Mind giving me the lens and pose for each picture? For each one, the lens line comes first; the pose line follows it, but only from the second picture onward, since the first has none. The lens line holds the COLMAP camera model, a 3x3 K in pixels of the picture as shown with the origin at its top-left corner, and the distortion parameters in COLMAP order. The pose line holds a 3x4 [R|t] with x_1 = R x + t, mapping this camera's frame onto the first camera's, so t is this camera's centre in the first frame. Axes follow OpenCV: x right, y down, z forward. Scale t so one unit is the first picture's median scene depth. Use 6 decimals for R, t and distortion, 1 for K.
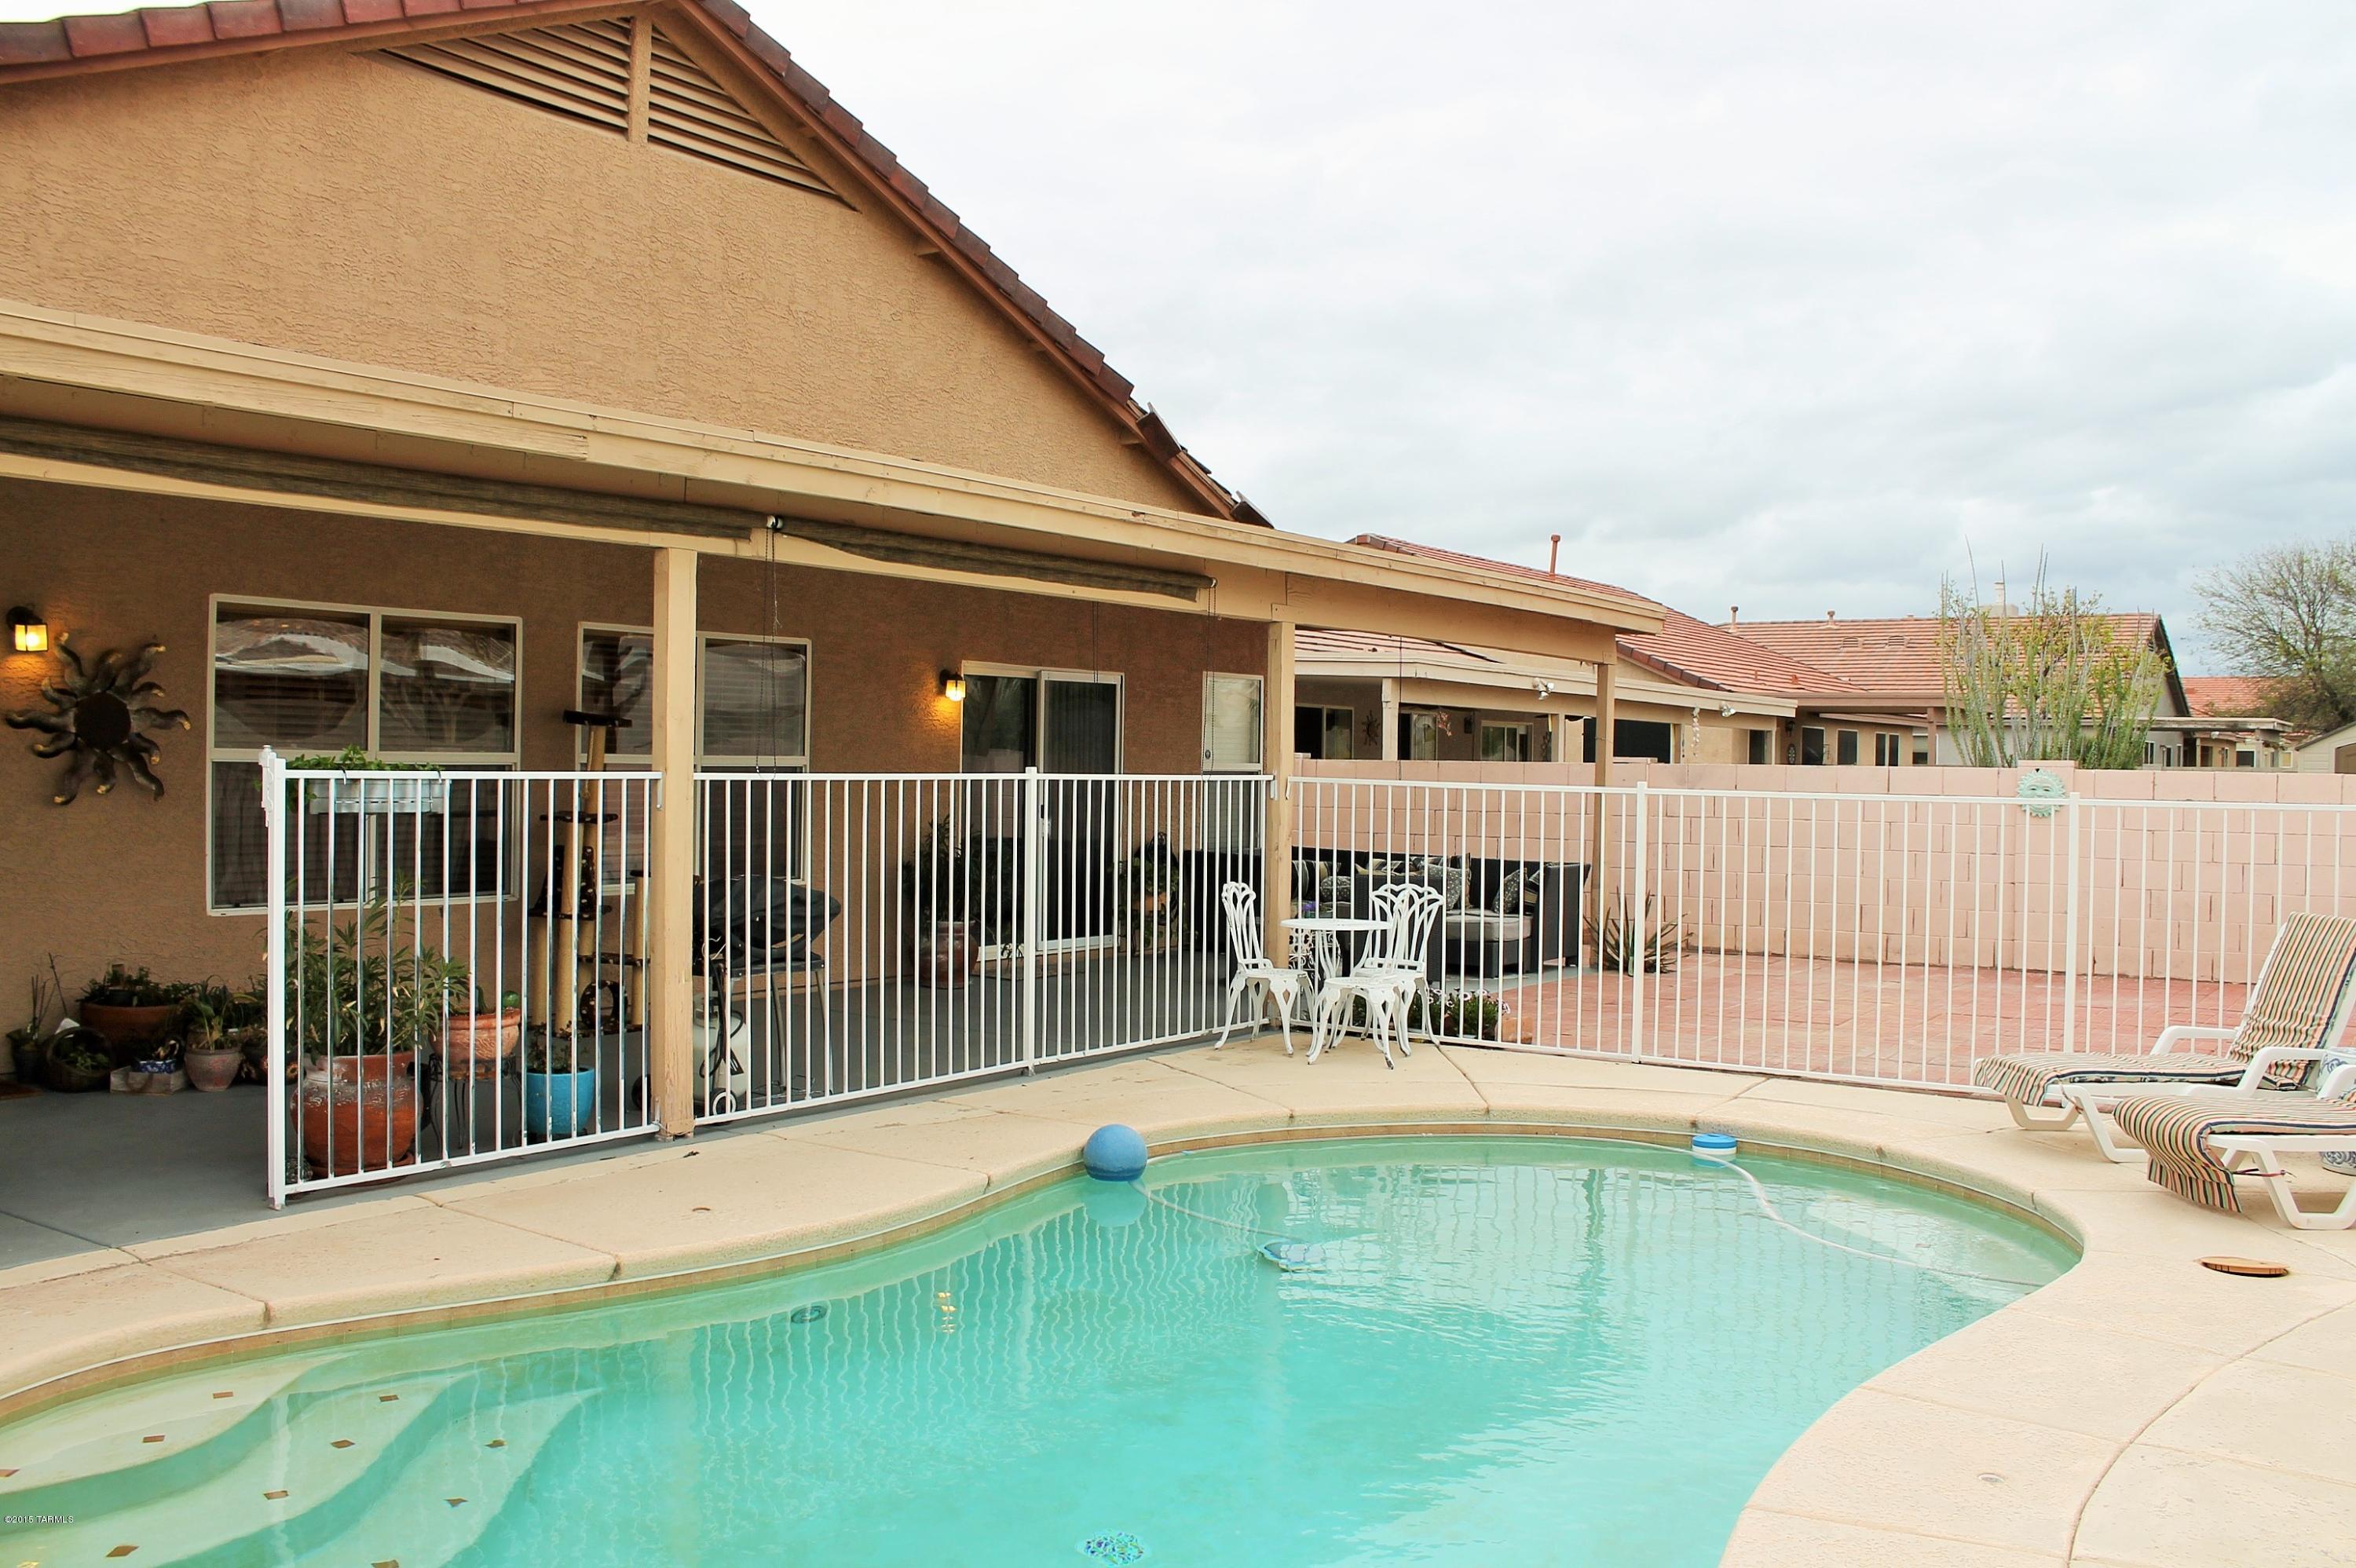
lens RADIAL K [[2034.0, 0, 1192.0], [0, 2034.0, 784.9], [0, 0, 1]] dist [-0.166222, 0.169736]
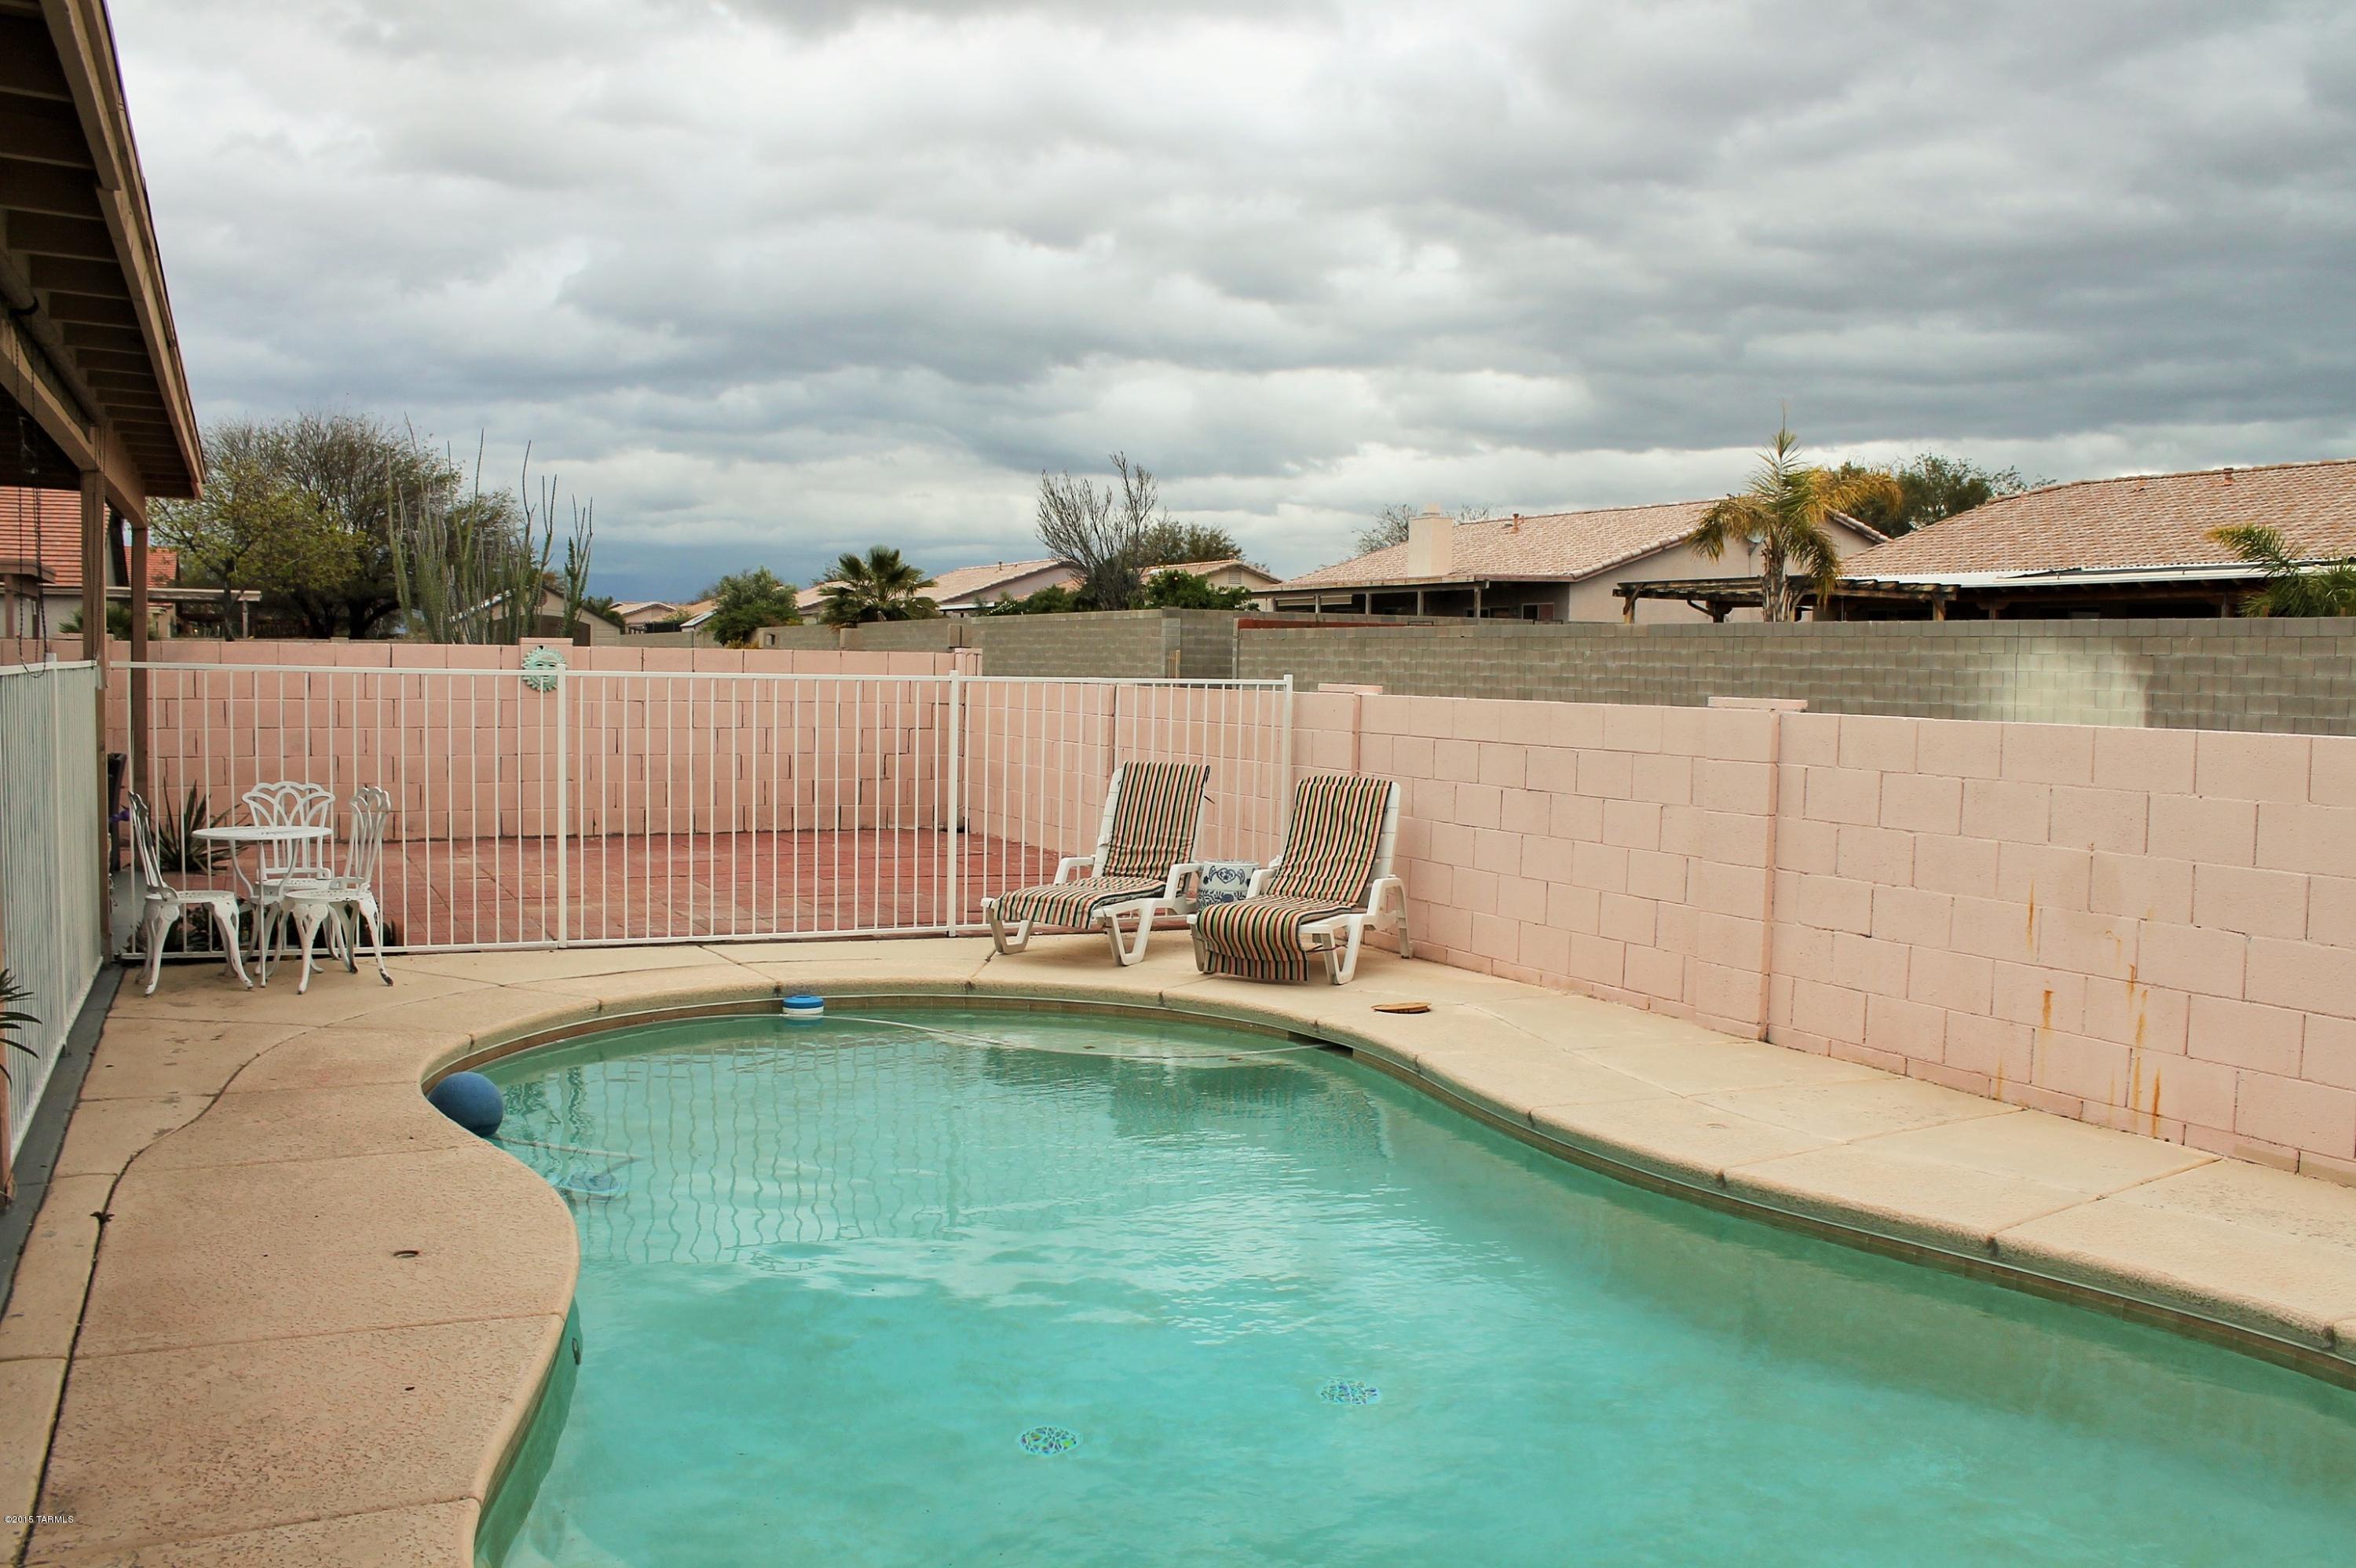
lens RADIAL K [[2034.0, 0, 1192.0], [0, 2034.0, 784.9], [0, 0, 1]] dist [-0.166222, 0.169736]
pose [[0.498592, -0.058639, 0.864851, -0.456010], [0.000429, 0.997726, 0.067401, -0.007880], [-0.866836, -0.033235, 0.497484, 0.238708]]
